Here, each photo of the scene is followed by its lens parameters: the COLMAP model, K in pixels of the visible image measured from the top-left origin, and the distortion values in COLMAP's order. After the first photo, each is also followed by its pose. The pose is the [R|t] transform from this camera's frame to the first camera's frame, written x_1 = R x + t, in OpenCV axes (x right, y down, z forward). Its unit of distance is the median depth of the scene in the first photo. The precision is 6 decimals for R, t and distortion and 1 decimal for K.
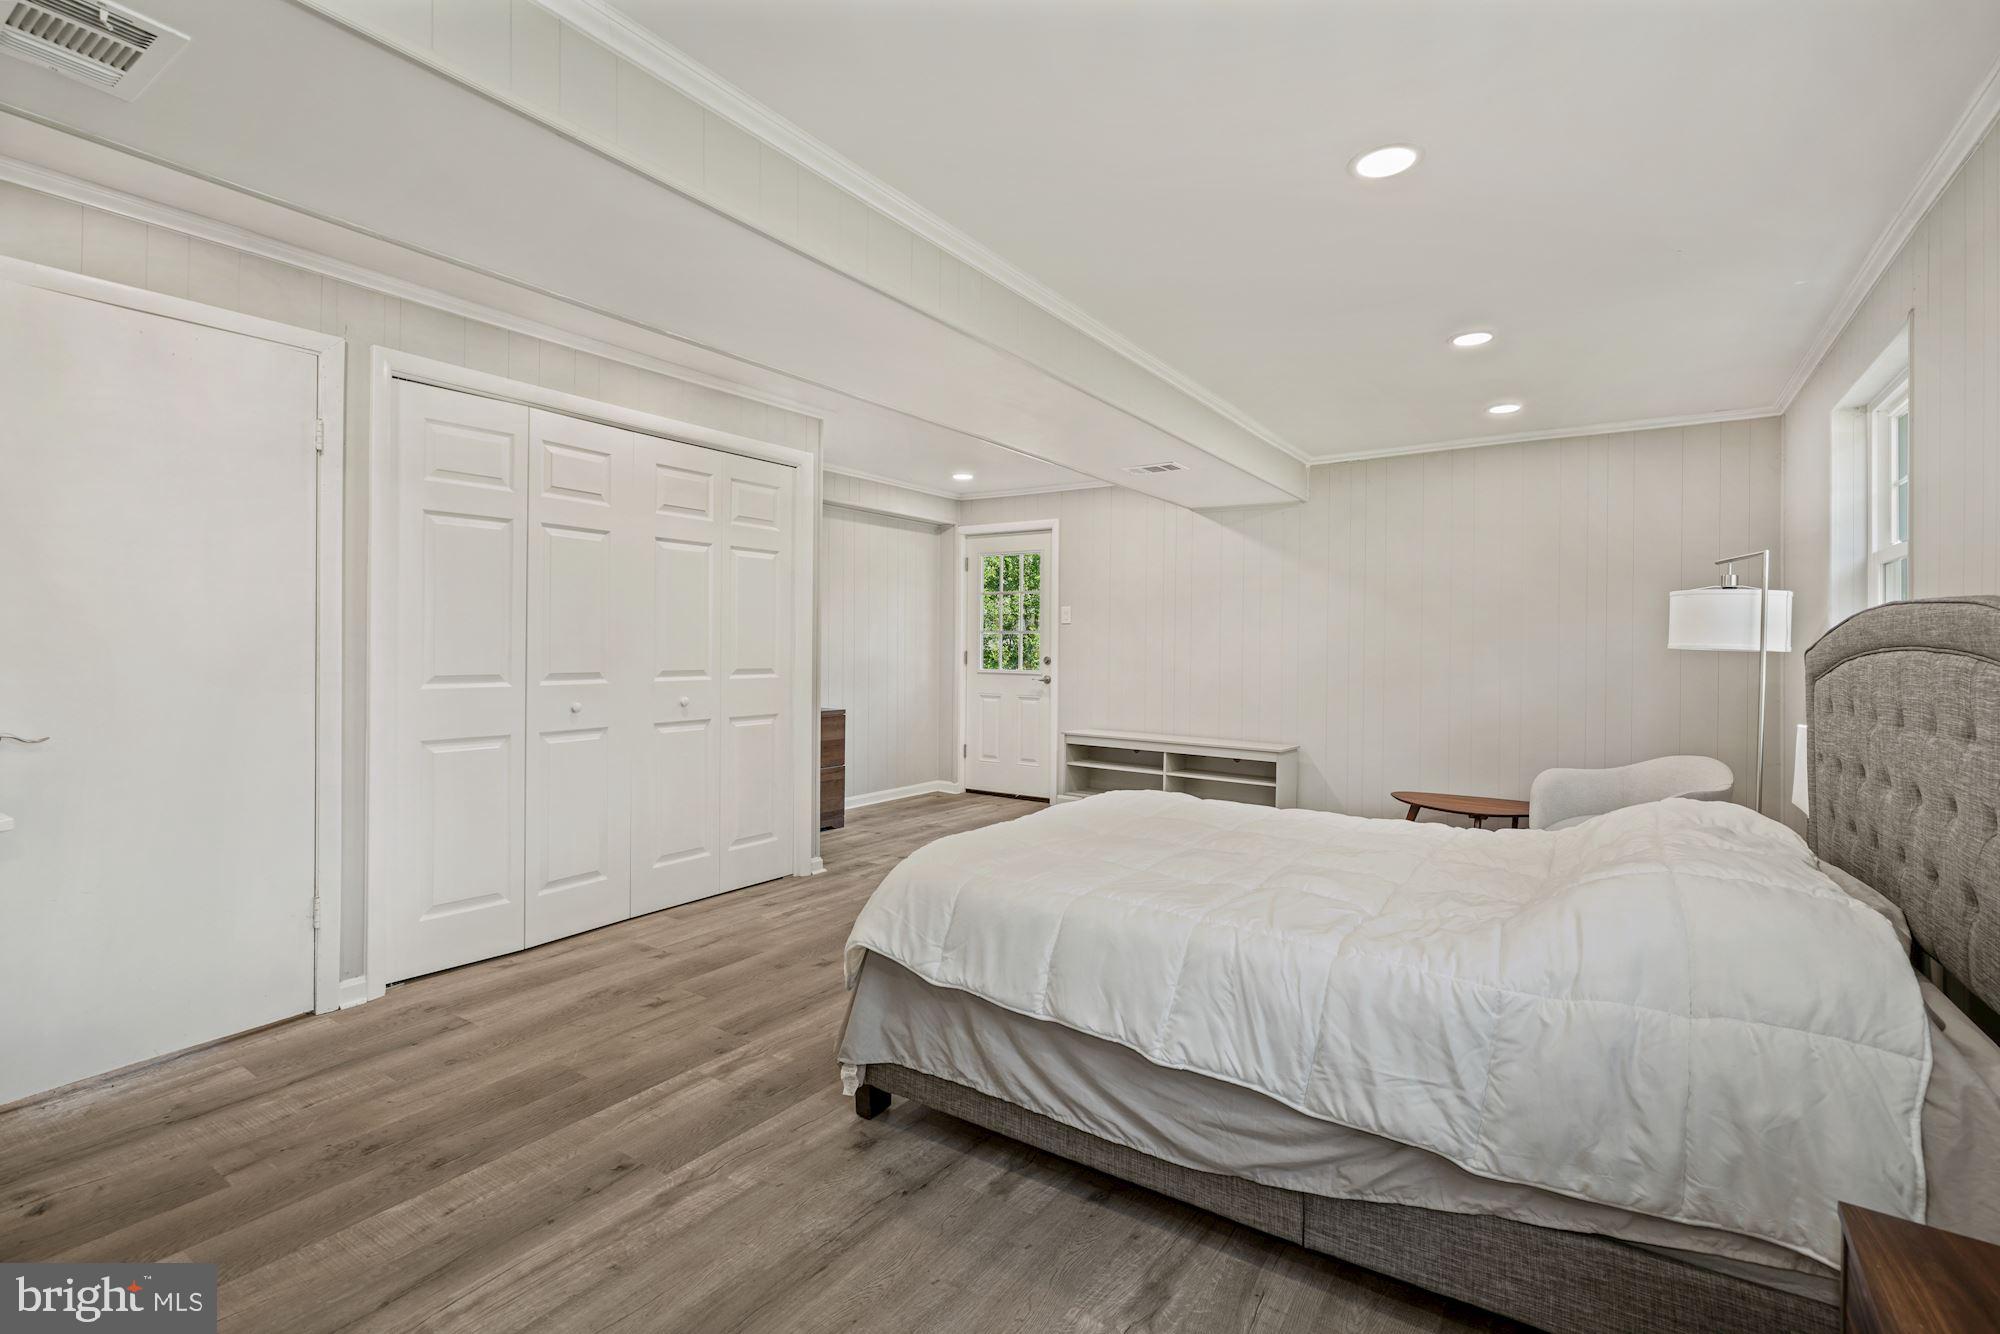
lens RADIAL K [[910.8, 0, 1018.7], [0, 910.8, 652.0], [0, 0, 1]] dist [-0.007966, 0.002538]
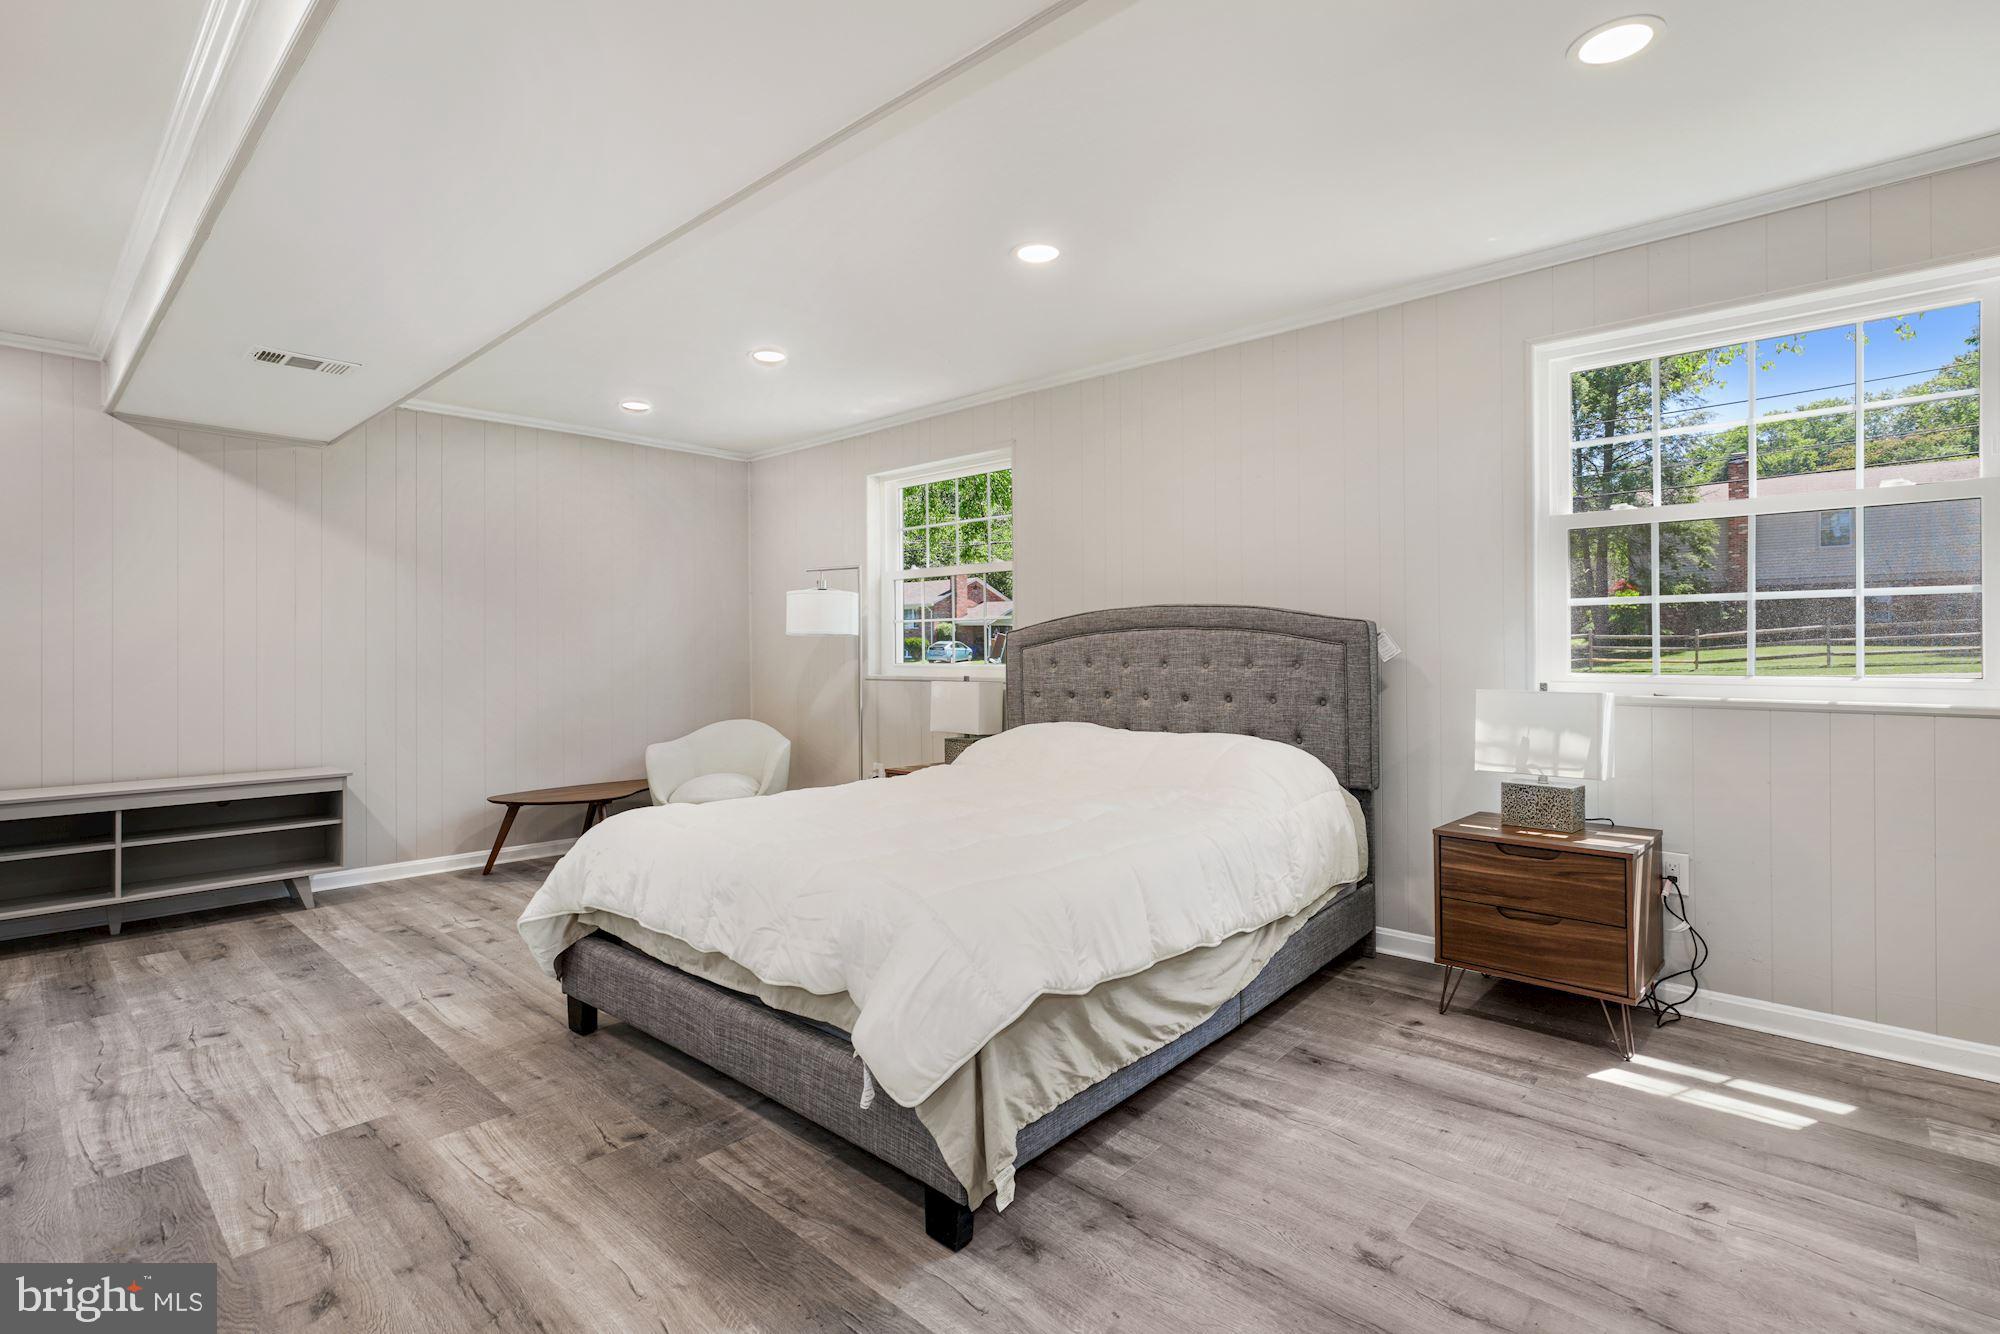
lens RADIAL K [[910.8, 0, 1017.4], [0, 910.8, 656.6], [0, 0, 1]] dist [-0.007966, 0.002538]
pose [[0.144443, -0.022636, 0.989254, -1.003158], [0.014359, 0.999681, 0.020778, 0.012298], [-0.989409, 0.011204, 0.144722, 0.947064]]
